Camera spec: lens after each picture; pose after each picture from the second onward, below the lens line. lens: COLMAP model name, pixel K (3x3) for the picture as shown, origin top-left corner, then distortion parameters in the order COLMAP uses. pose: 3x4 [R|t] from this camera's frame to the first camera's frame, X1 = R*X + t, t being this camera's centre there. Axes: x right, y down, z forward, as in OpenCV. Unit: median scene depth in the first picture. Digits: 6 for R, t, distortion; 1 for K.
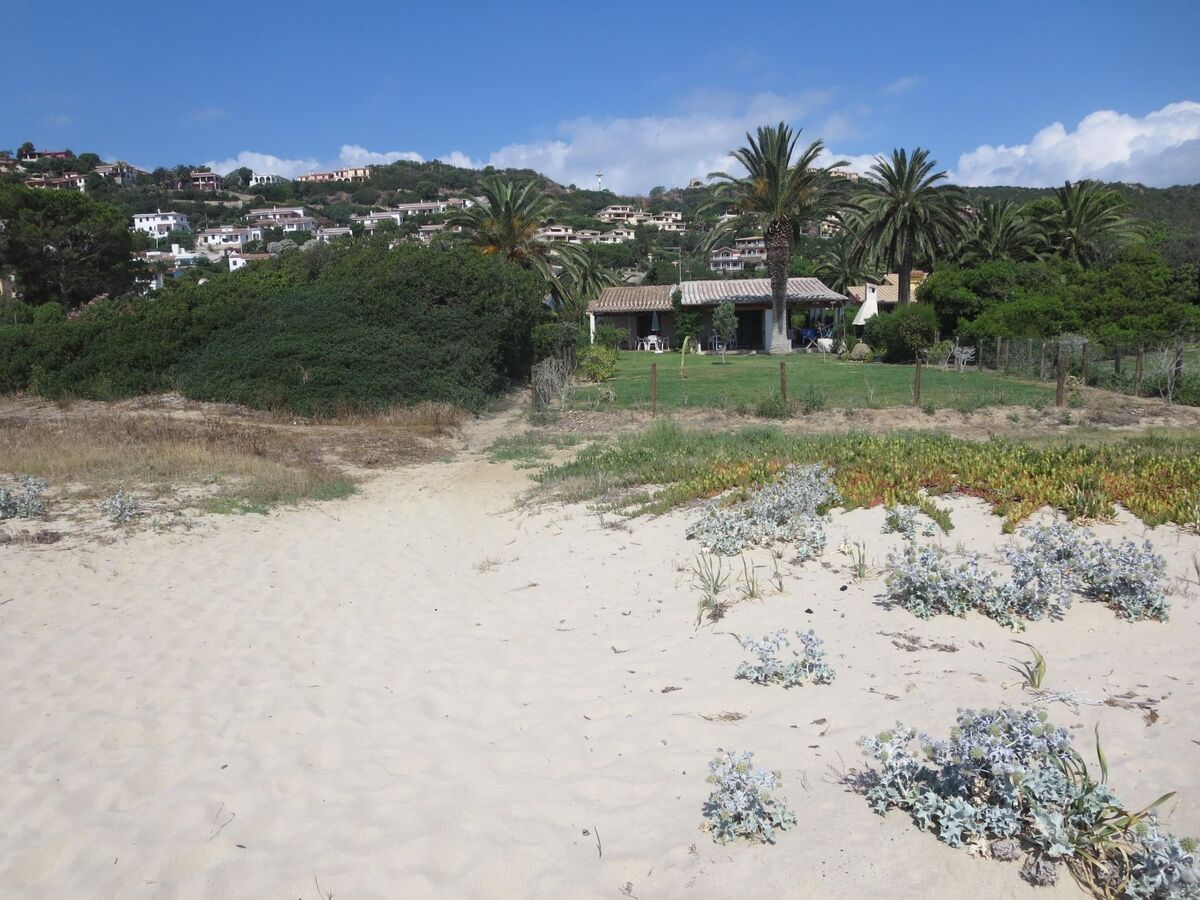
lens RADIAL K [[863.1, 0, 600.0], [0, 863.1, 450.0], [0, 0, 1]] dist [-0.018183, -0.002951]
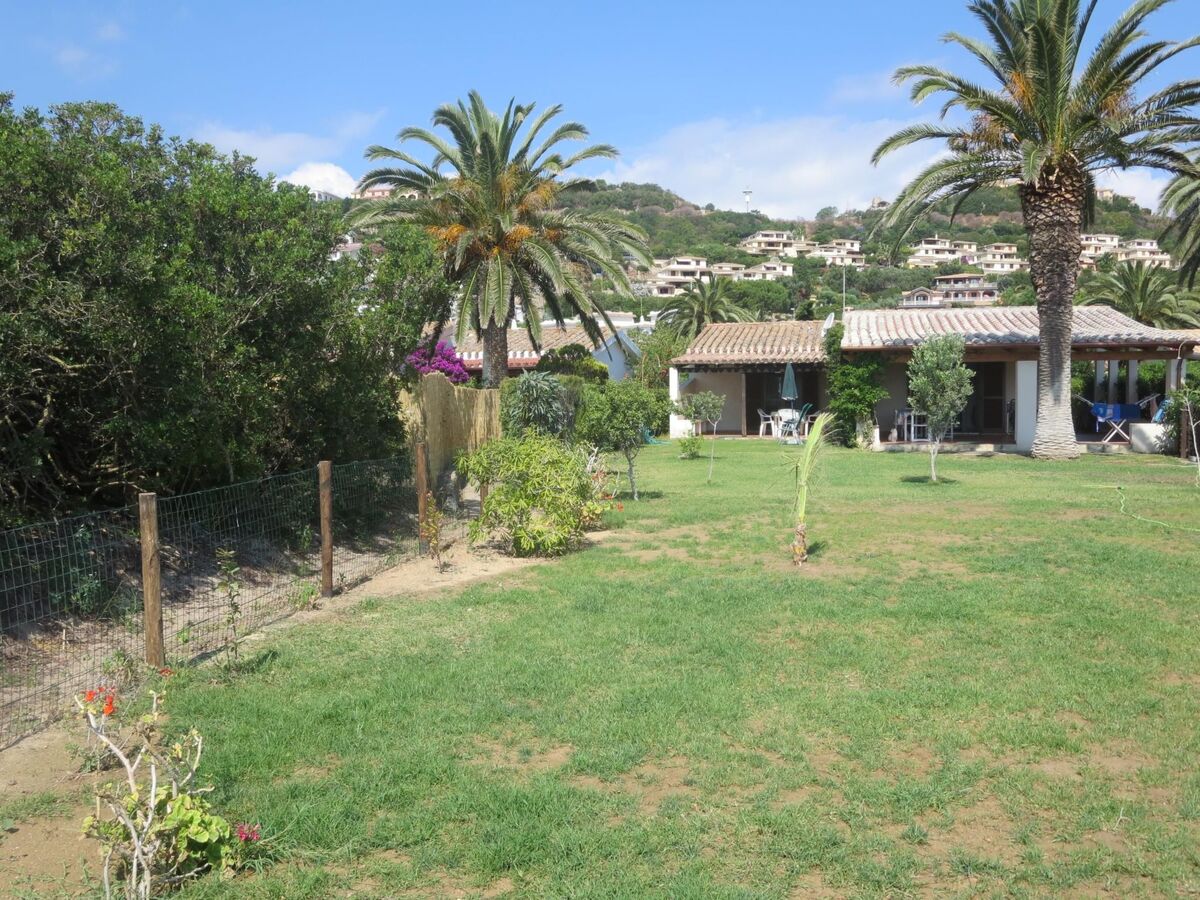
lens RADIAL K [[1140.0, 0, 600.0], [0, 1140.0, 450.0], [0, 0, 1]] dist [-0.019470, 0.001456]
pose [[0.991386, 0.027466, -0.128058, 0.009645], [-0.039281, 0.995106, -0.090669, -0.010375], [0.124940, 0.094919, 0.987613, 0.077522]]
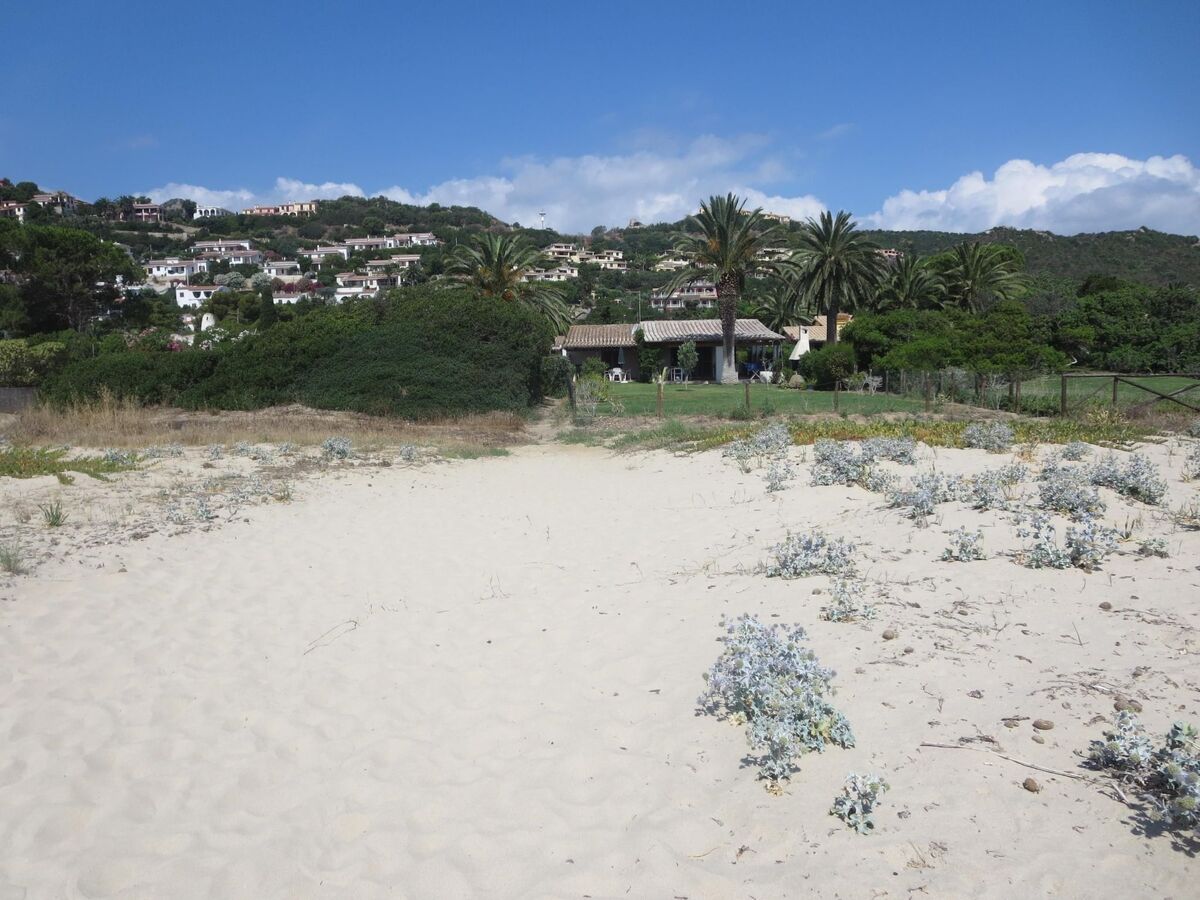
lens RADIAL K [[863.1, 0, 600.0], [0, 863.1, 450.0], [0, 0, 1]] dist [-0.018183, -0.002951]
pose [[0.997399, 0.000560, 0.072072, -0.011422], [0.002281, 0.999224, -0.039333, 0.005497], [-0.072039, 0.039395, 0.996624, -0.035278]]
